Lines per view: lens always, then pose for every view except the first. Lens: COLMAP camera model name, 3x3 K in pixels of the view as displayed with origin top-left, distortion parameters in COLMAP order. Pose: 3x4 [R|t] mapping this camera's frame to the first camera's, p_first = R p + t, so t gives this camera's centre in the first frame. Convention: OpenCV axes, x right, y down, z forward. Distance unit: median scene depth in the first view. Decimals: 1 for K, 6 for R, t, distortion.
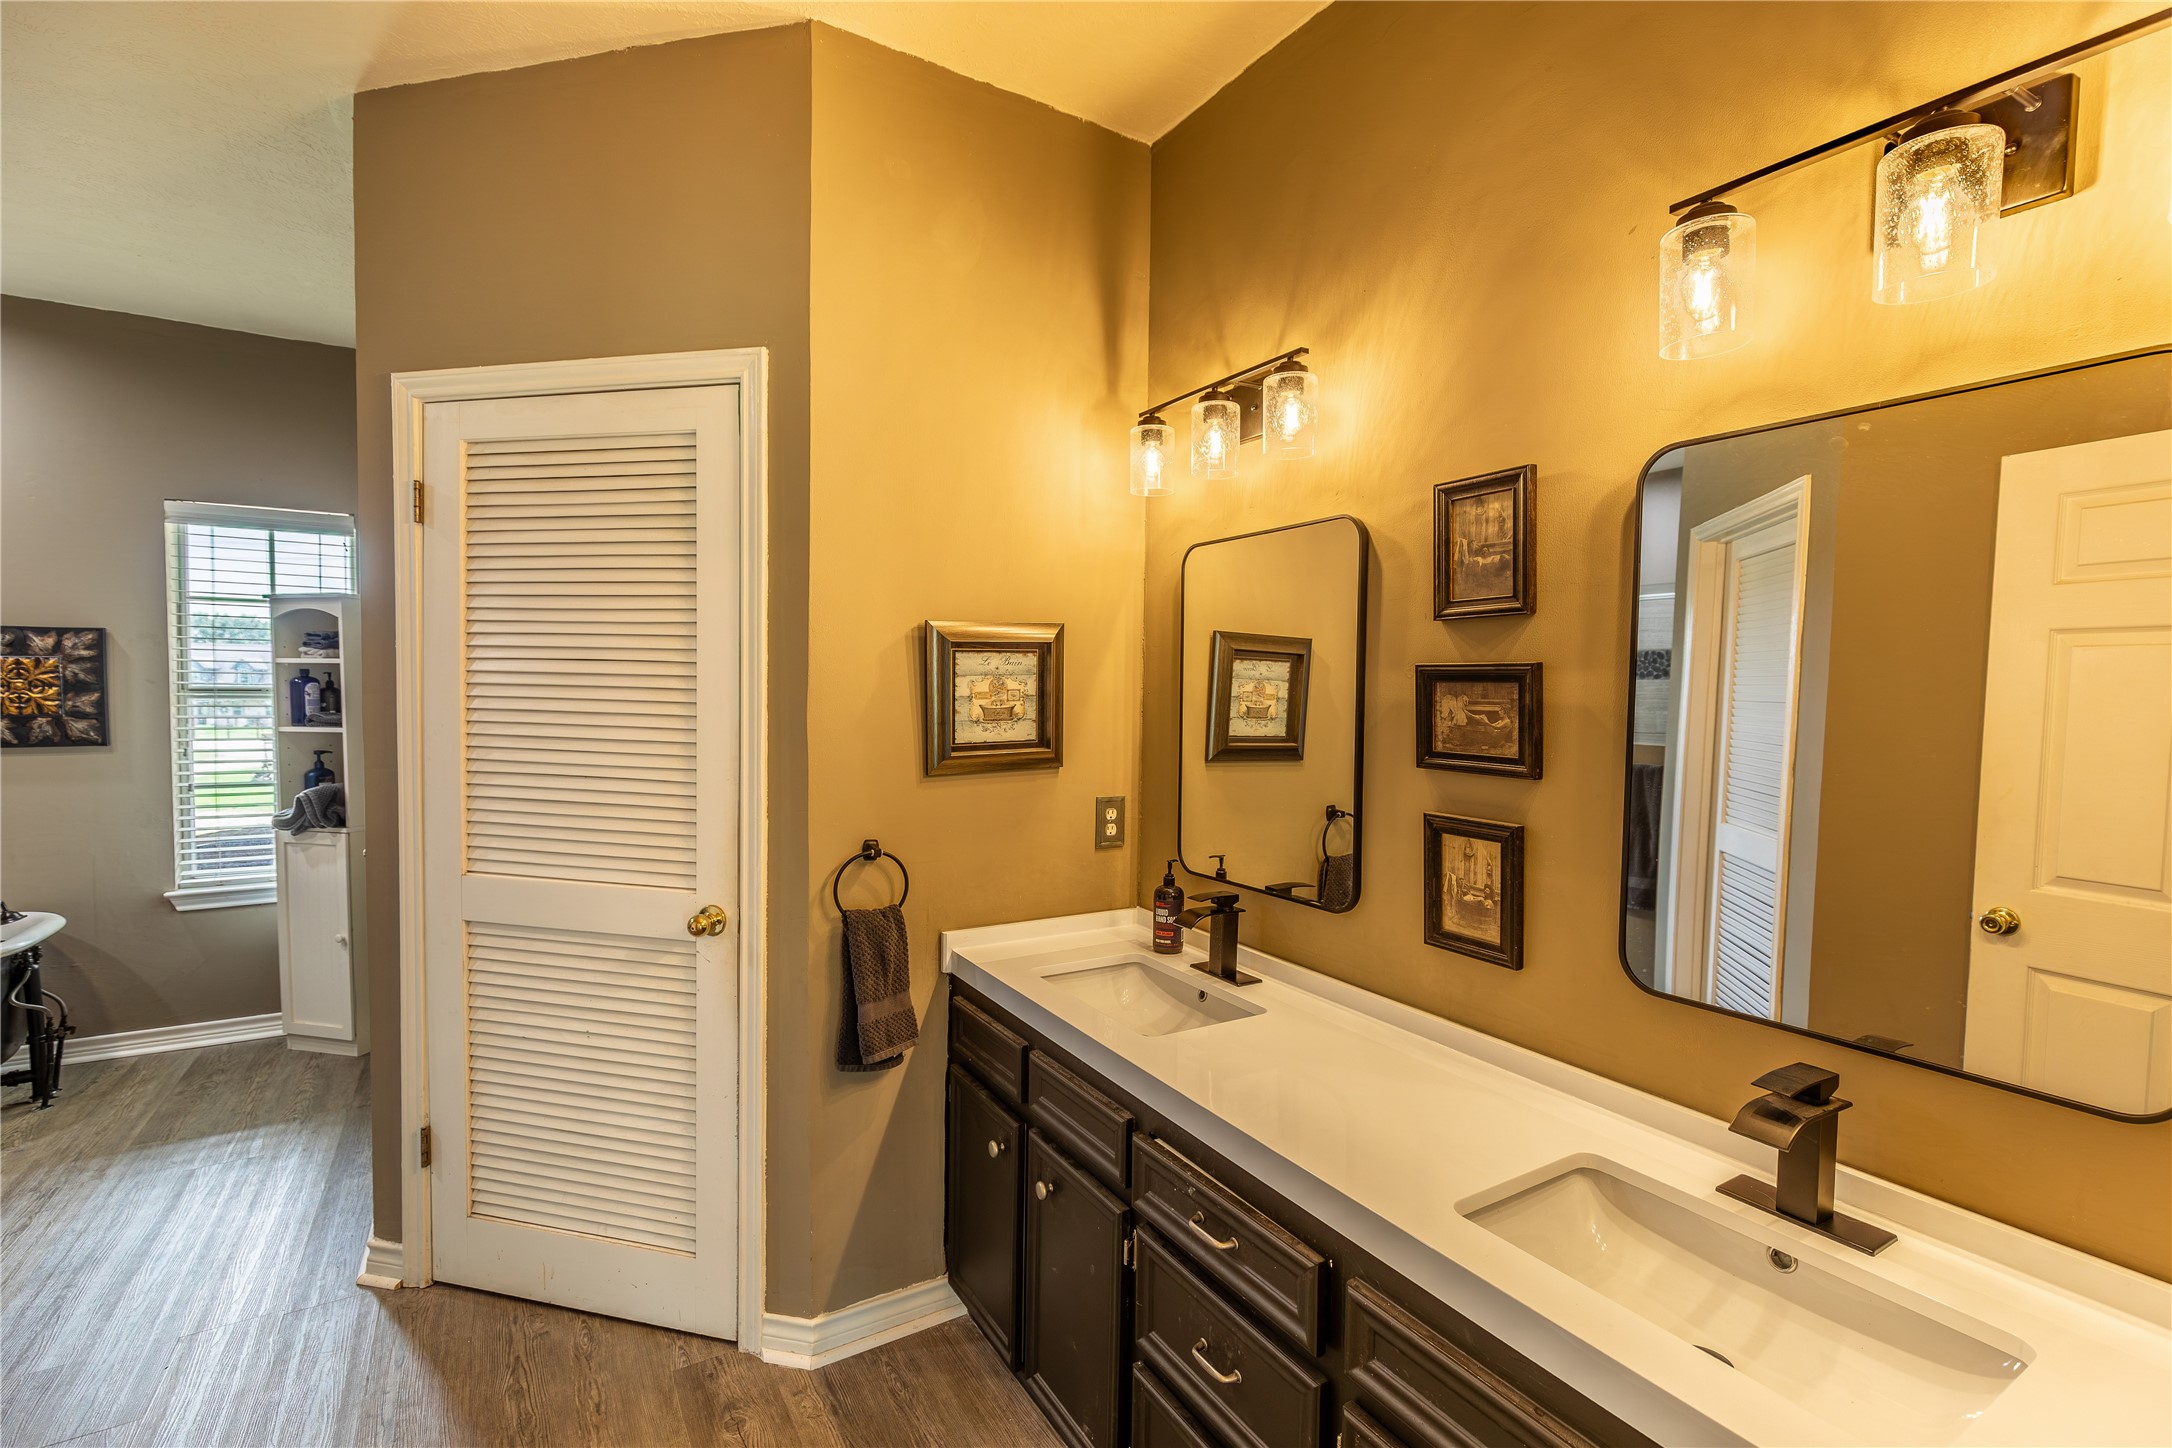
lens RADIAL K [[980.4, 0, 1104.8], [0, 980.4, 729.8], [0, 0, 1]] dist [0.010172, -0.003794]
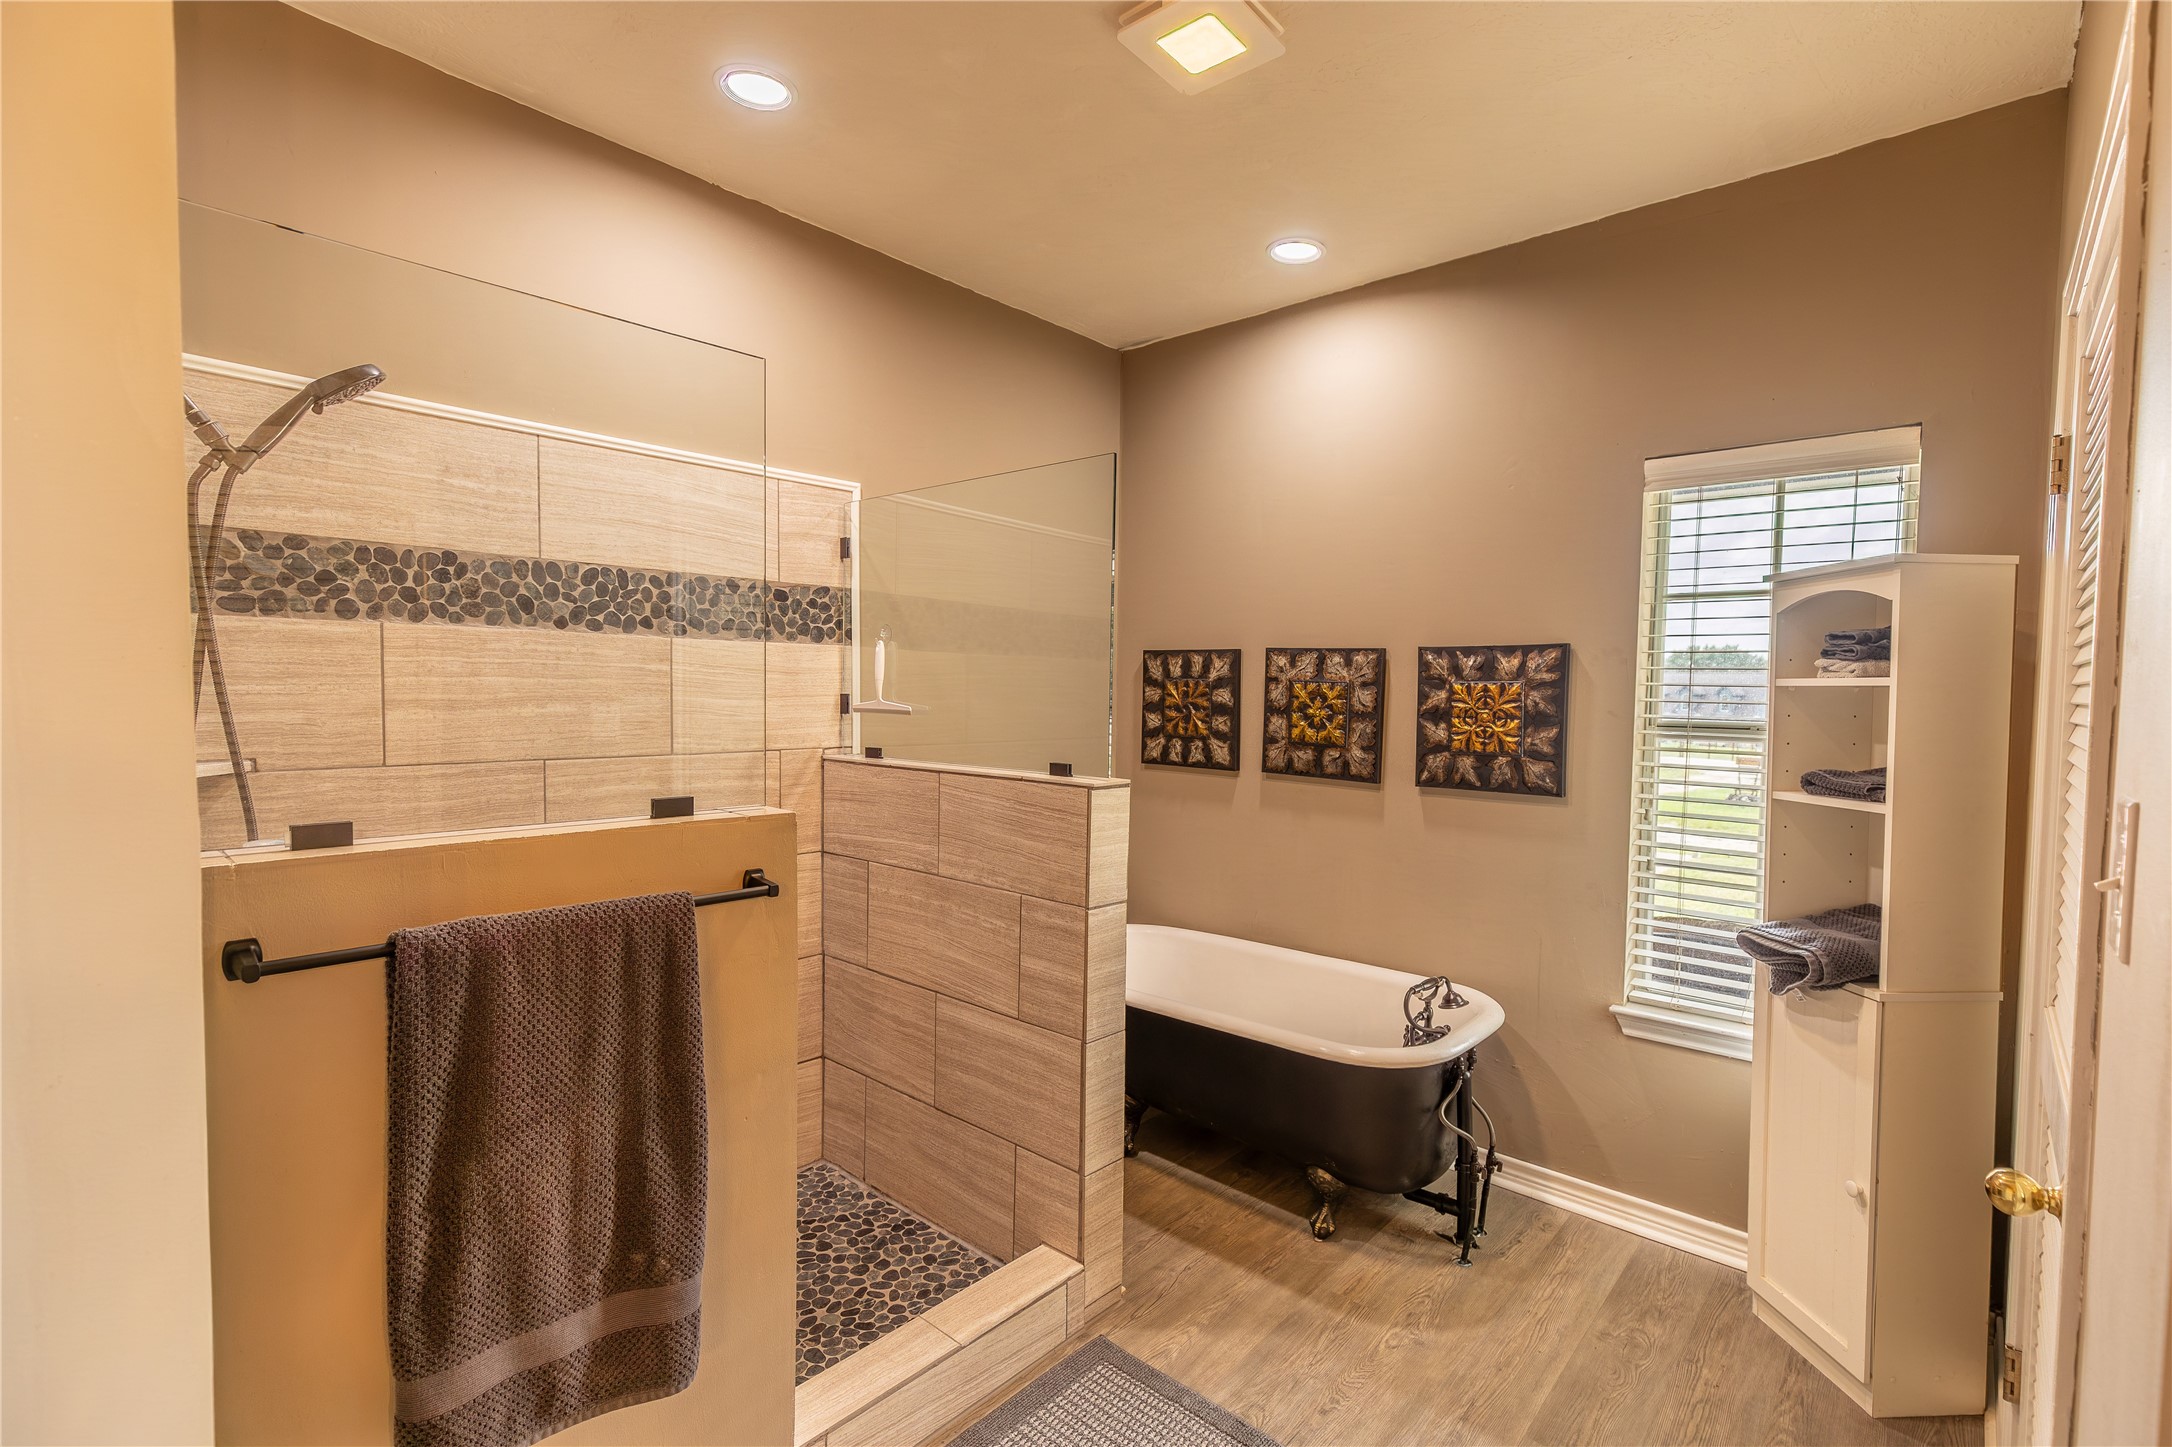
lens RADIAL K [[980.4, 0, 1104.8], [0, 980.4, 729.3], [0, 0, 1]] dist [0.010172, -0.003794]
pose [[0.289724, 0.031466, -0.956593, -0.381044], [-0.056258, 0.998291, 0.015799, -0.027988], [0.955456, 0.049238, 0.290999, 0.430341]]
